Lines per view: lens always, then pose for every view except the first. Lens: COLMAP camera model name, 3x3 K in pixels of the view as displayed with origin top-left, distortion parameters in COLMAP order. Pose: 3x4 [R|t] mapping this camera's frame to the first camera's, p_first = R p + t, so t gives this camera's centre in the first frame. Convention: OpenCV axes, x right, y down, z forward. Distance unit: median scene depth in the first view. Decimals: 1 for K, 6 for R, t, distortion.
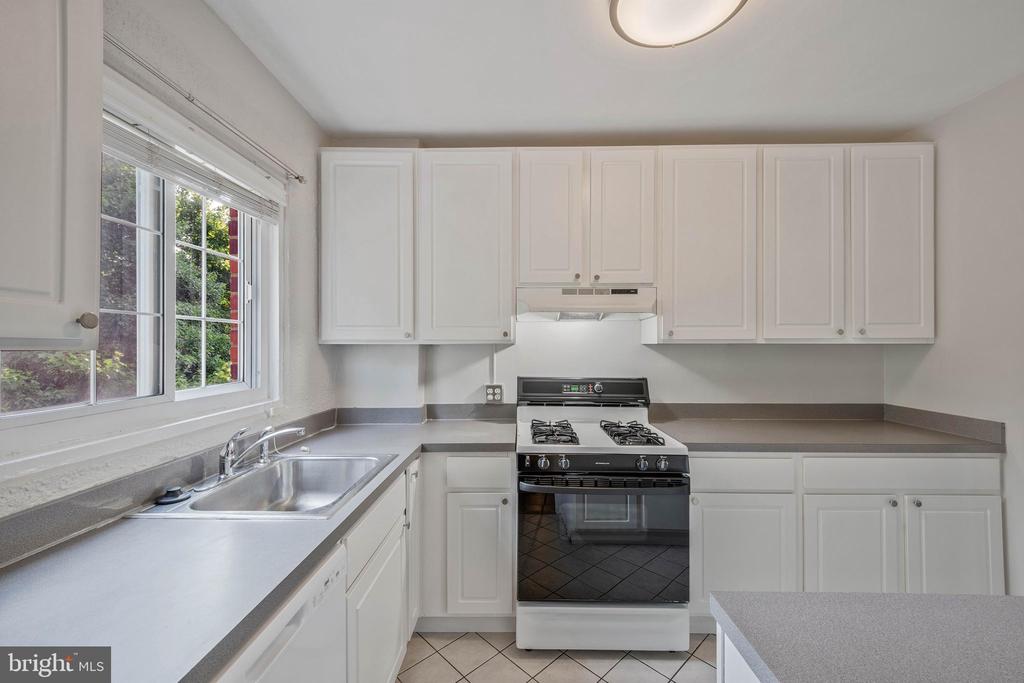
lens RADIAL K [[413.3, 0, 512.0], [0, 413.3, 344.2], [0, 0, 1]] dist [0.033016, -0.010839]
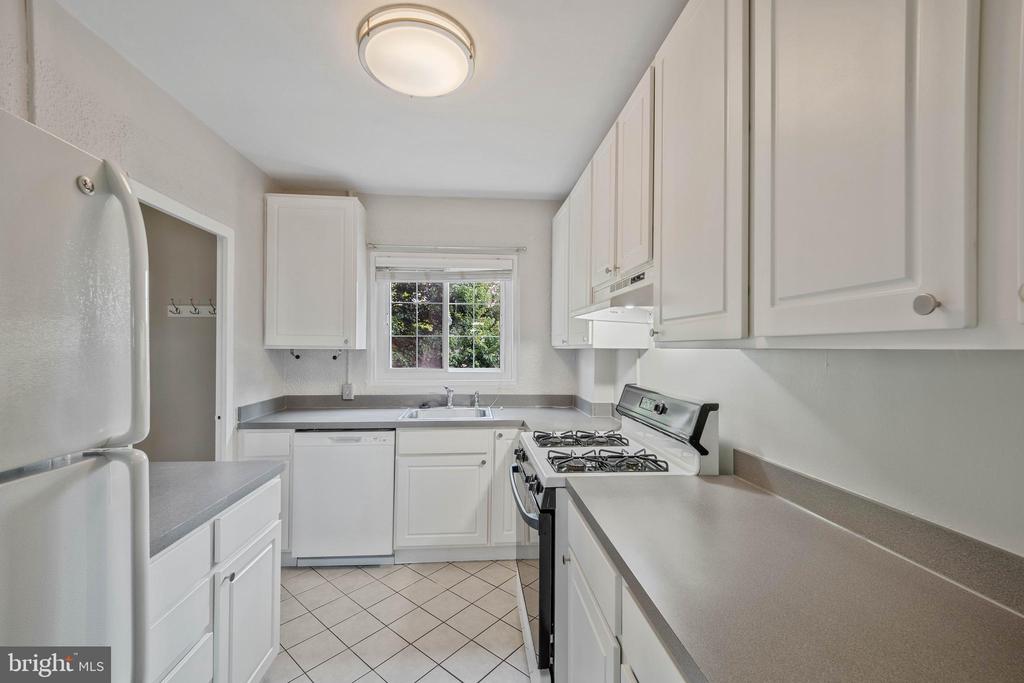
lens RADIAL K [[413.3, 0, 512.0], [0, 413.3, 344.2], [0, 0, 1]] dist [0.033016, -0.010839]
pose [[0.102711, -0.008735, -0.994673, 0.954798], [-0.003278, 0.999953, -0.009120, -0.000699], [0.994706, 0.004197, 0.102677, 0.675972]]
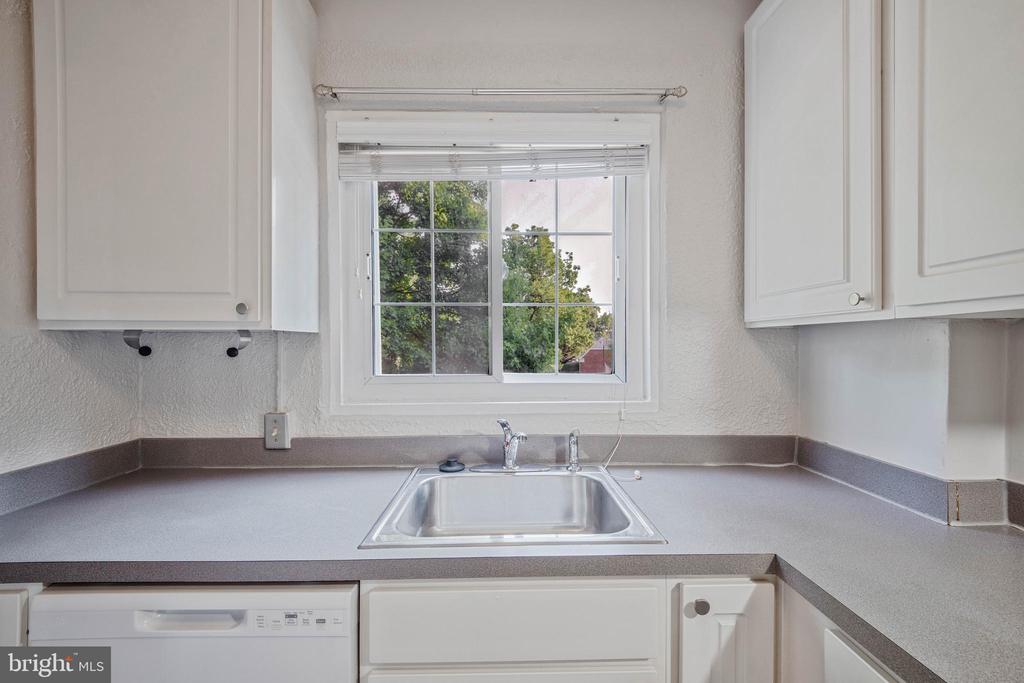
lens RADIAL K [[421.2, 0, 515.2], [0, 421.2, 343.6], [0, 0, 1]] dist [-0.007413, -0.000545]
pose [[0.041278, -0.001362, -0.999147, 0.159389], [0.005173, 0.999986, -0.001149, 0.022731], [0.999134, -0.005121, 0.041284, 0.595819]]
